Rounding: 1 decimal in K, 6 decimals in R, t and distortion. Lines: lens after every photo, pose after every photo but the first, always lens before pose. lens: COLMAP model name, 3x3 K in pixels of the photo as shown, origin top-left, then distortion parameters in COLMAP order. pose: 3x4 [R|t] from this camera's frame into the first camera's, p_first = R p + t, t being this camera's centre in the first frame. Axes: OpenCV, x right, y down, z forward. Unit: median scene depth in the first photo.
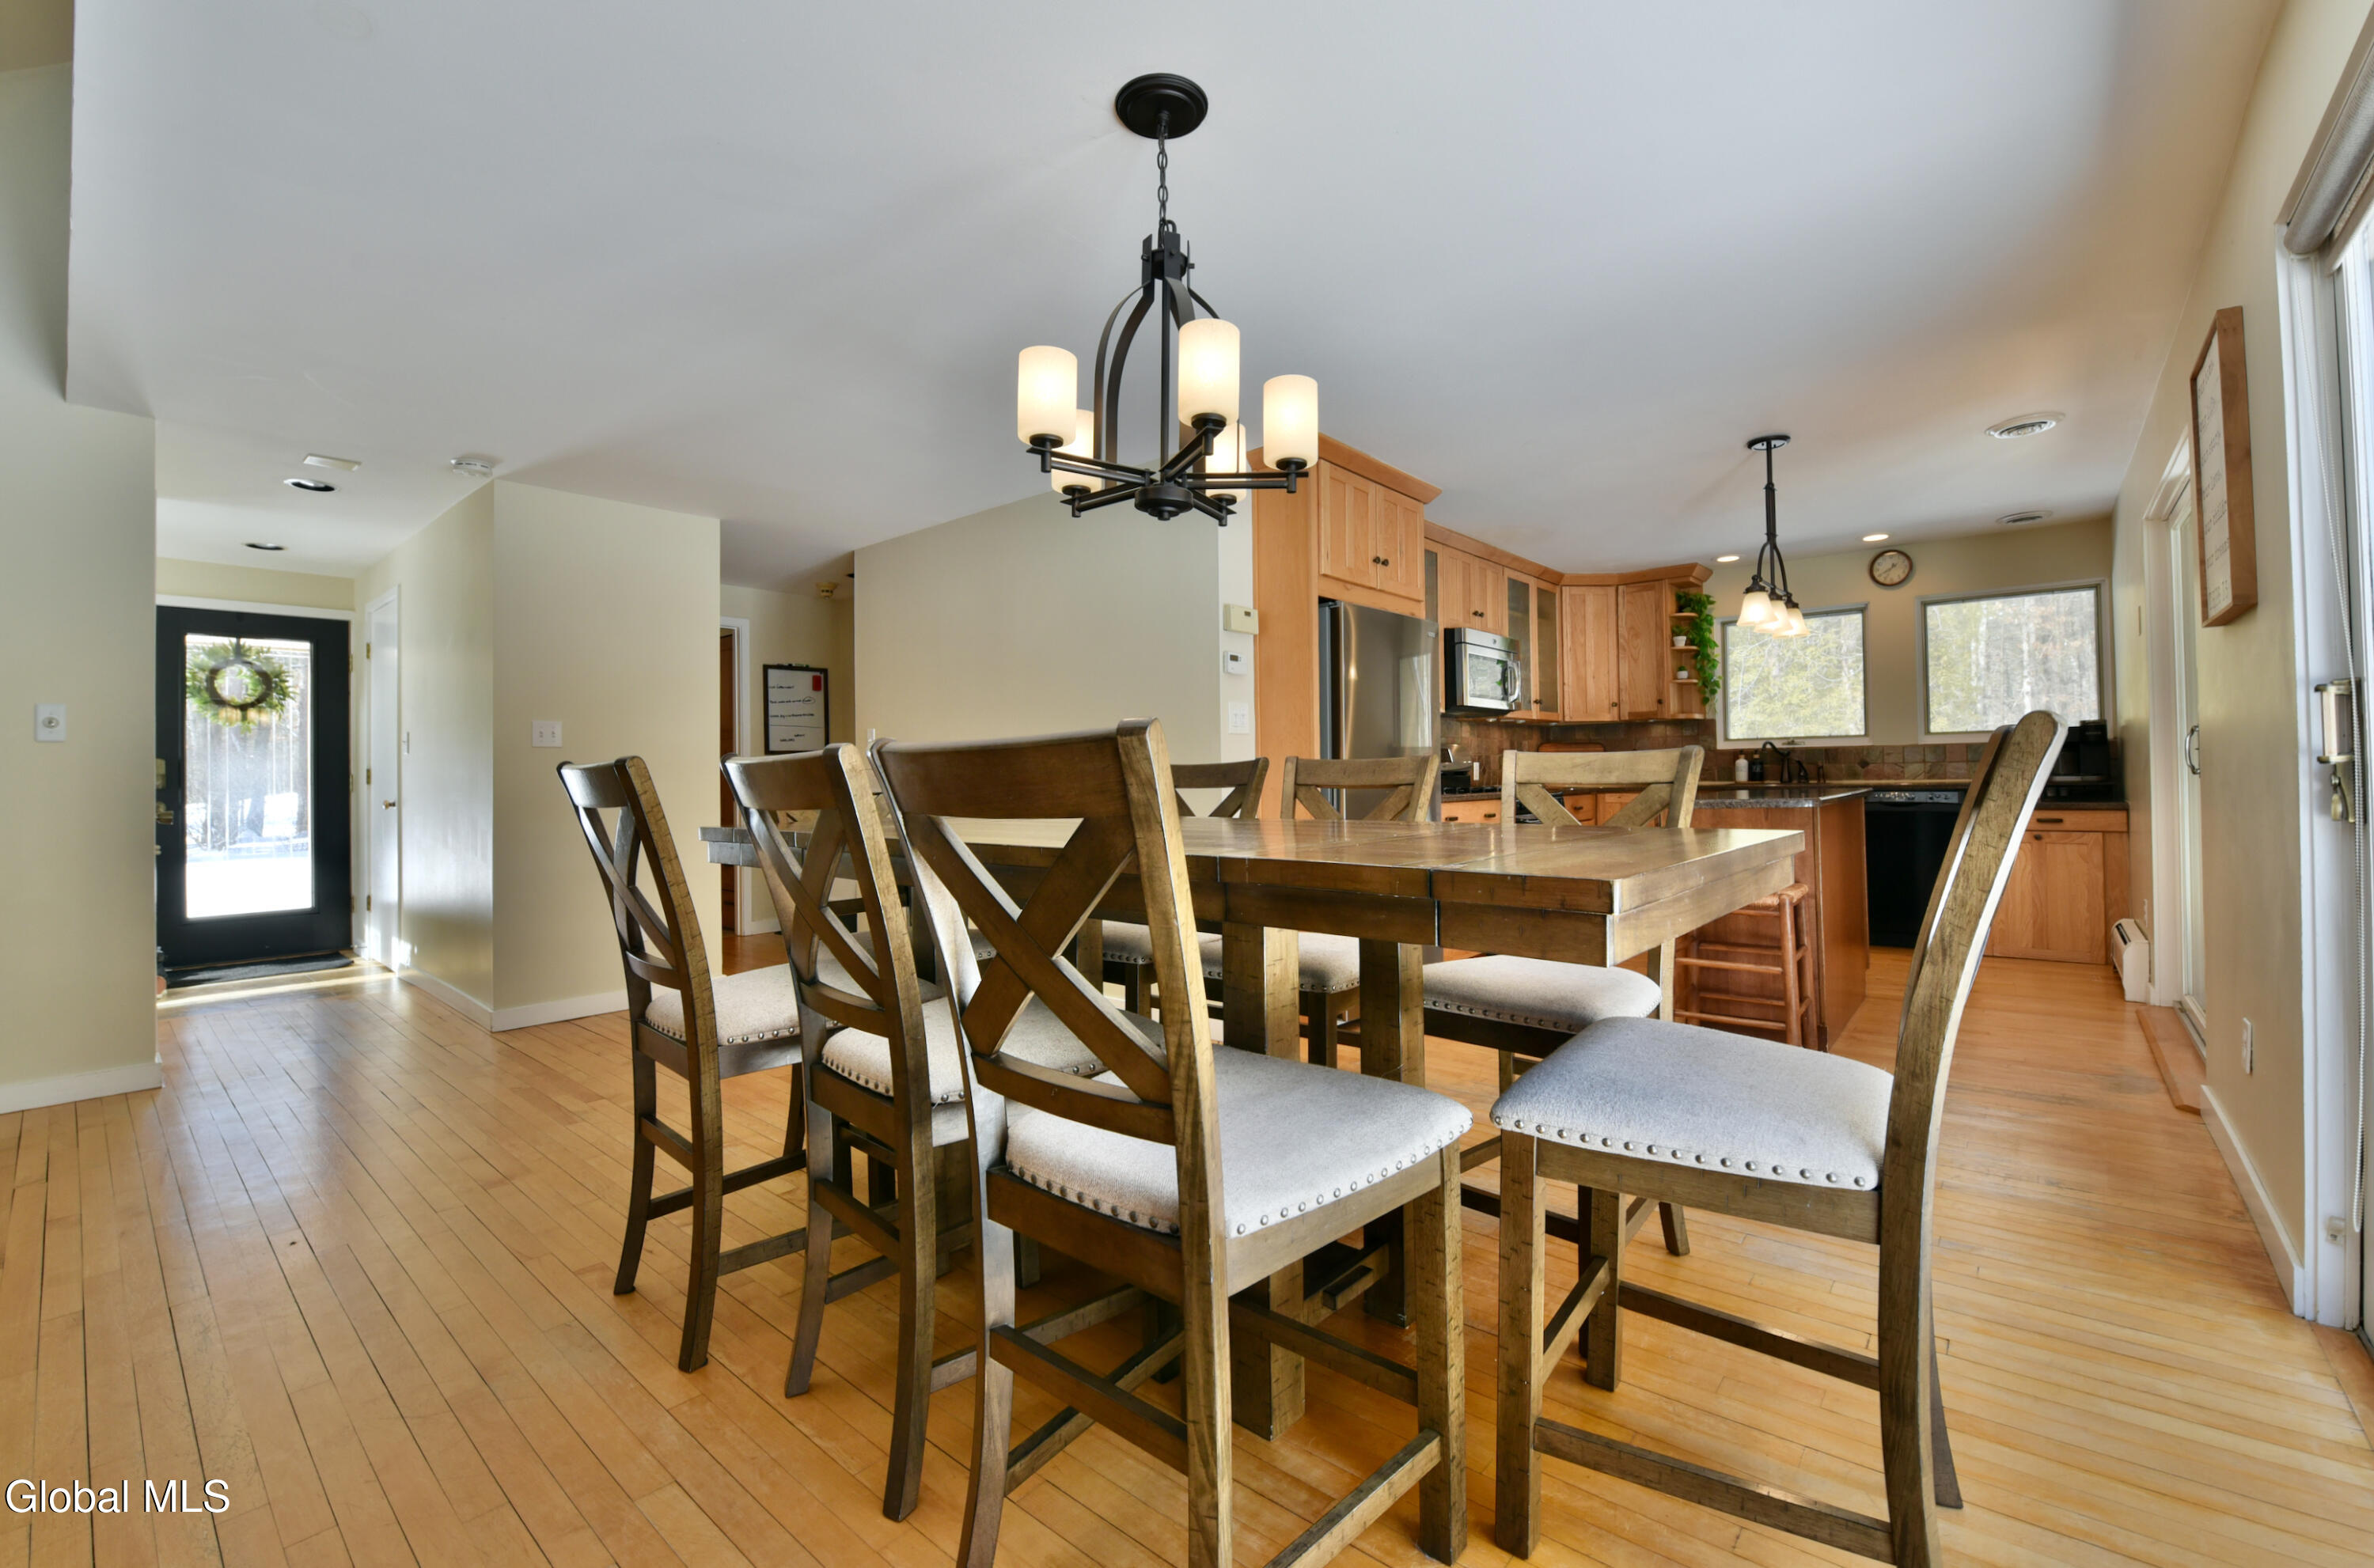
lens RADIAL K [[986.8, 0, 1203.5], [0, 986.8, 760.1], [0, 0, 1]] dist [-0.024185, -0.000163]
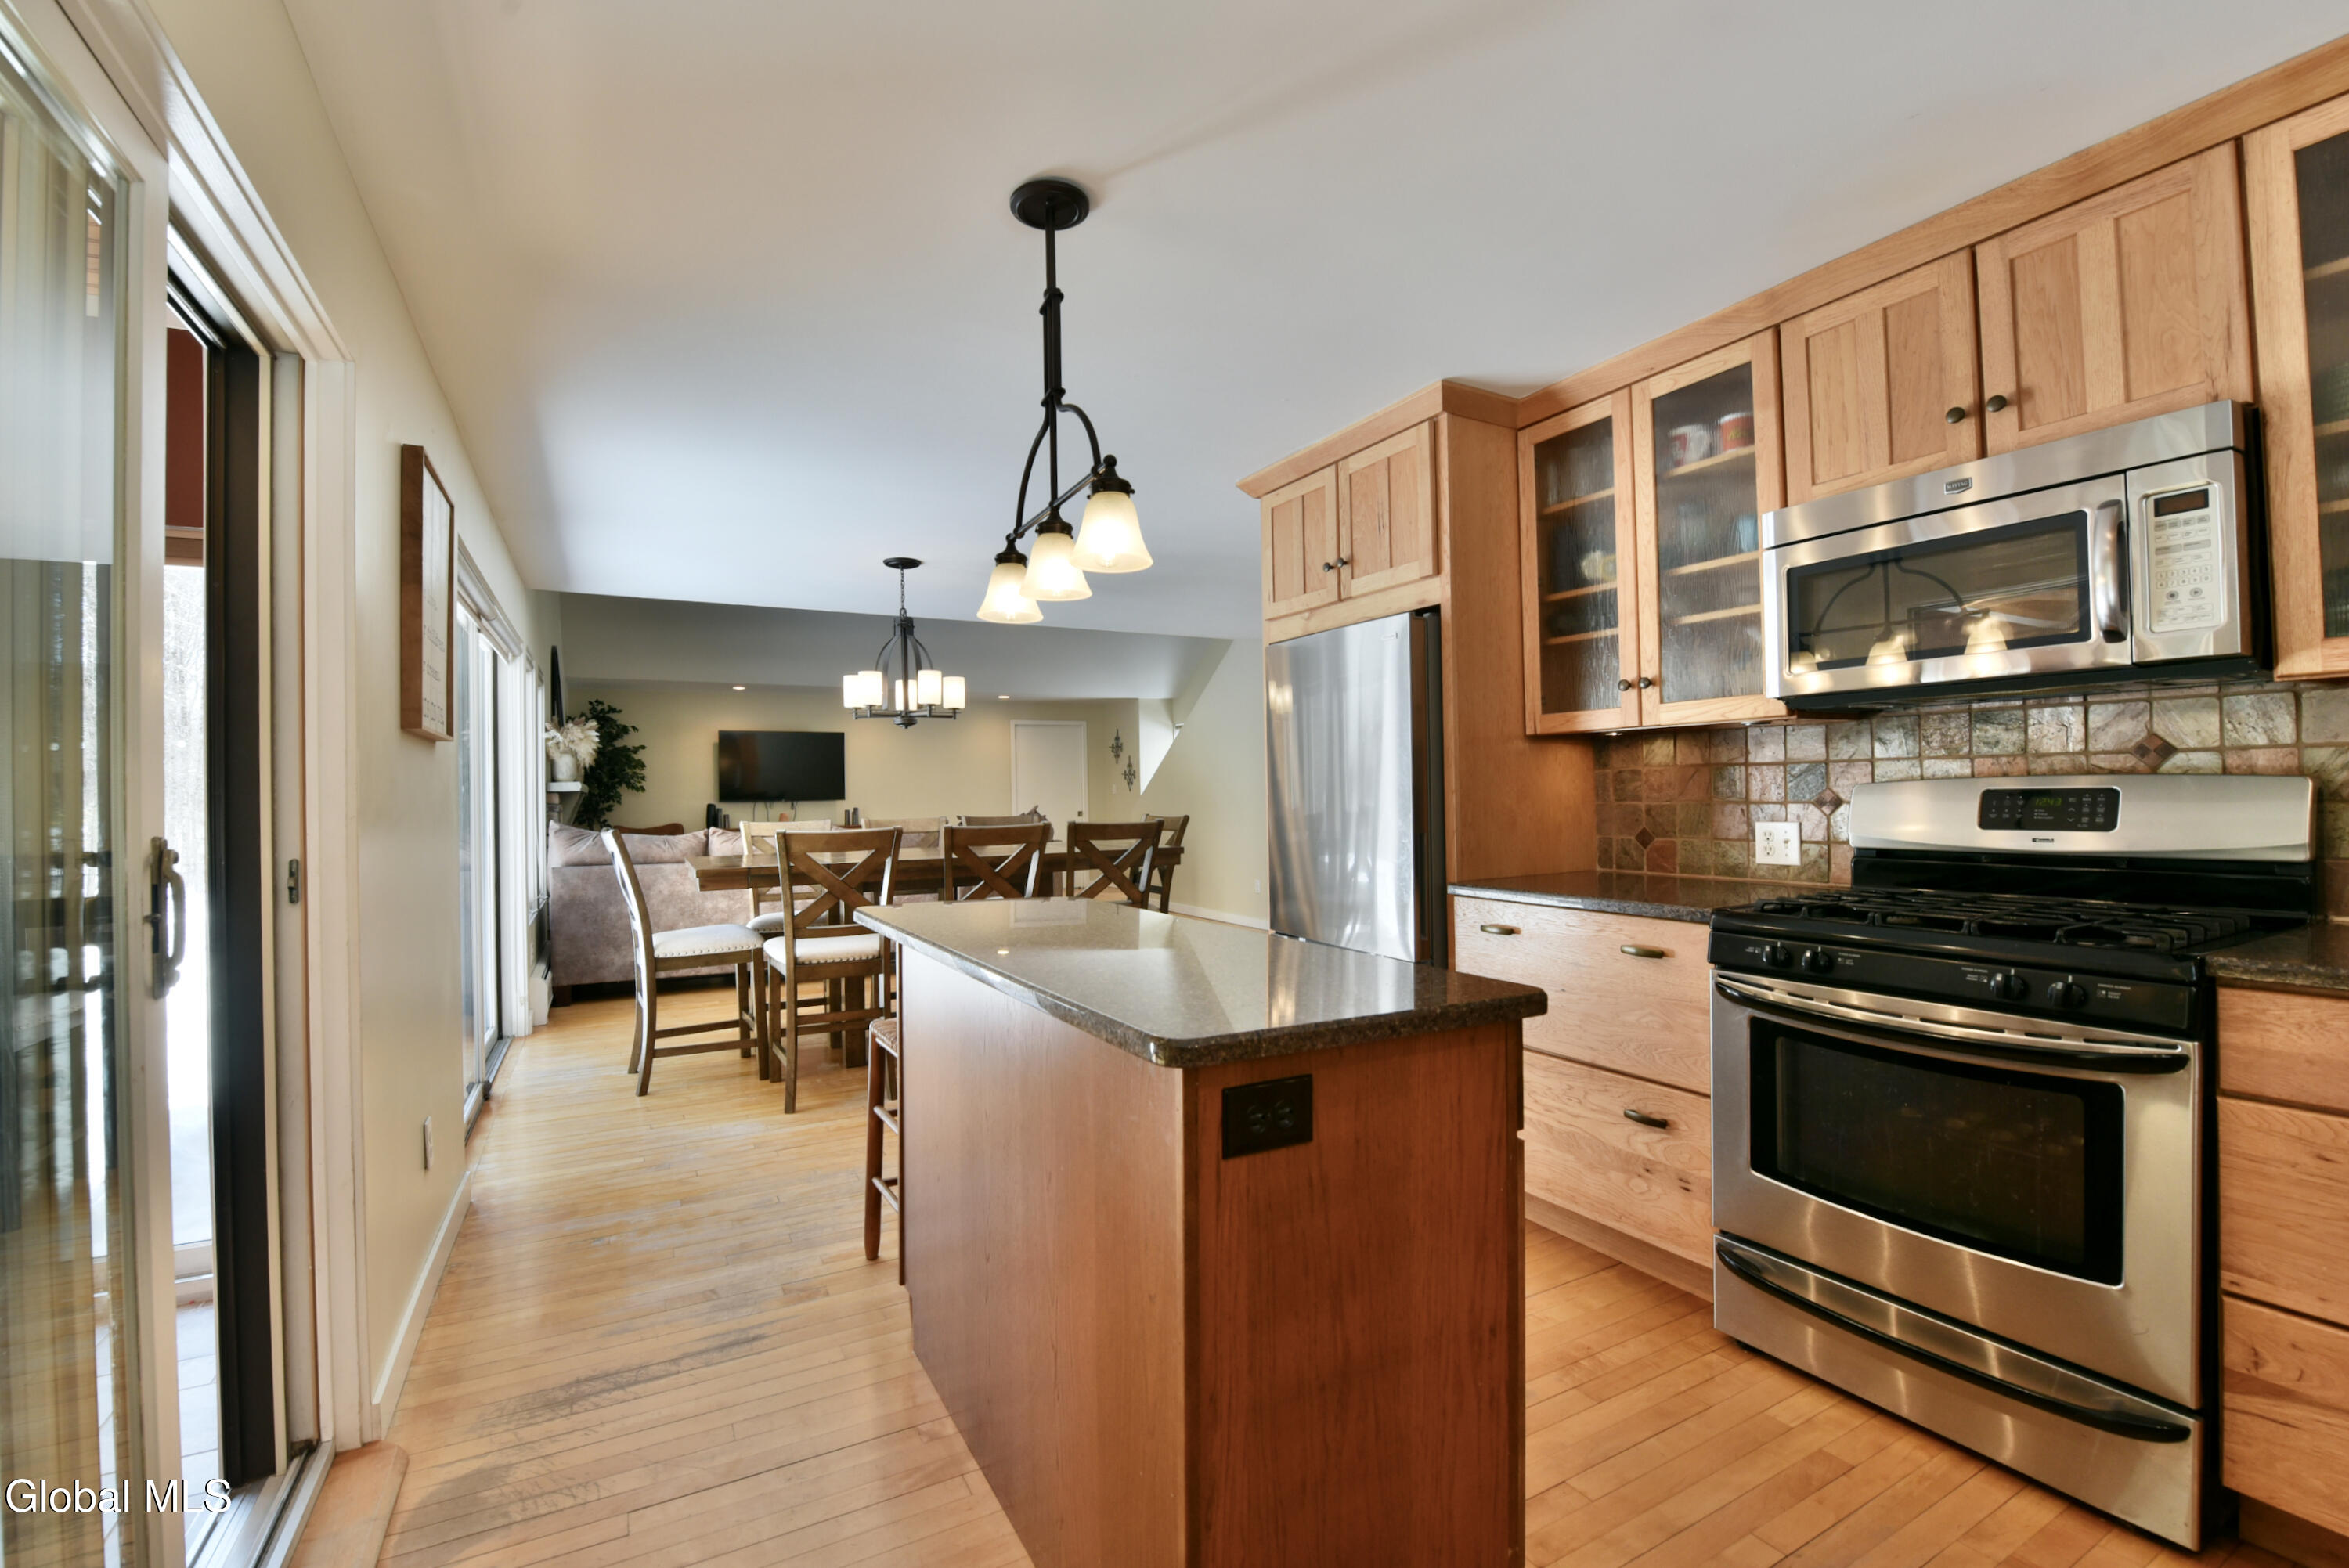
lens RADIAL K [[999.0, 0, 1138.9], [0, 999.0, 782.3], [0, 0, 1]] dist [-0.013439, -0.004006]
pose [[-0.369430, 0.012035, -0.929181, 0.630748], [0.041425, 0.999135, -0.003530, -0.024893], [0.928335, -0.039795, -0.369609, 0.749359]]
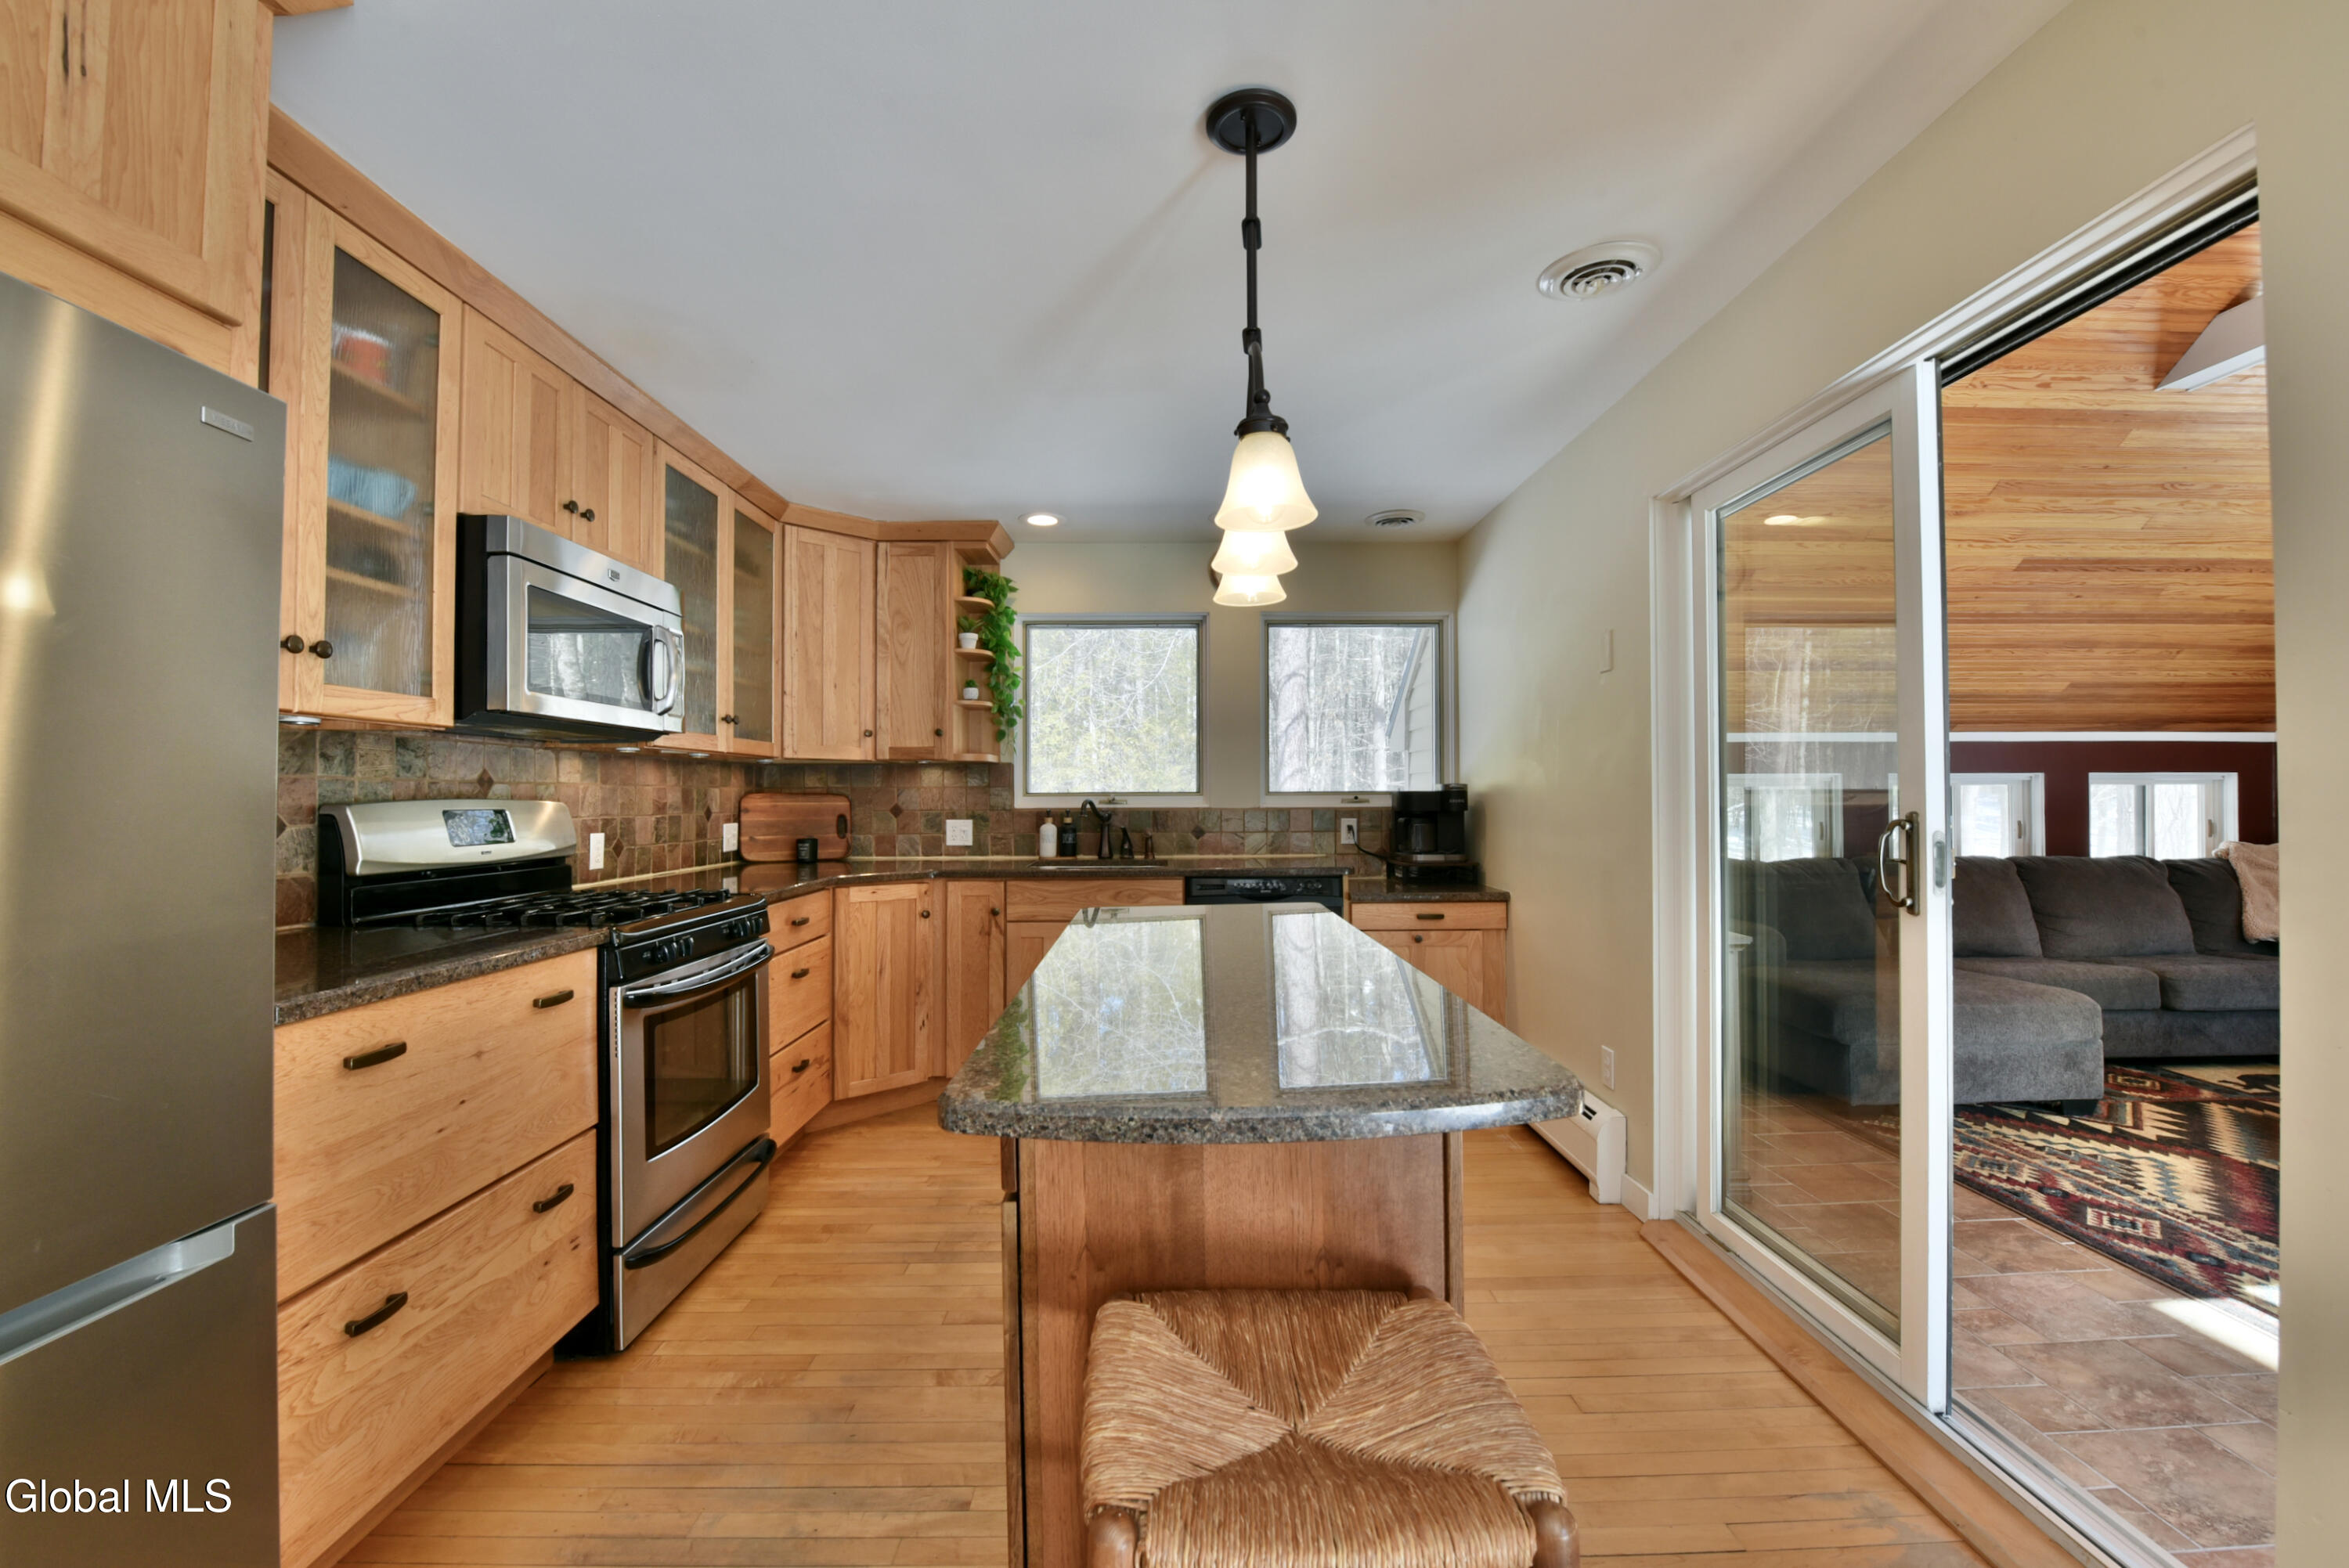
lens RADIAL K [[957.7, 0, 1177.0], [0, 957.7, 786.9], [0, 0, 1]] dist [-0.016430, -0.001837]
pose [[0.756789, 0.019529, 0.653367, 0.183153], [-0.017904, 0.999798, -0.009146, -0.022305], [-0.653414, -0.004776, 0.756986, 0.441493]]
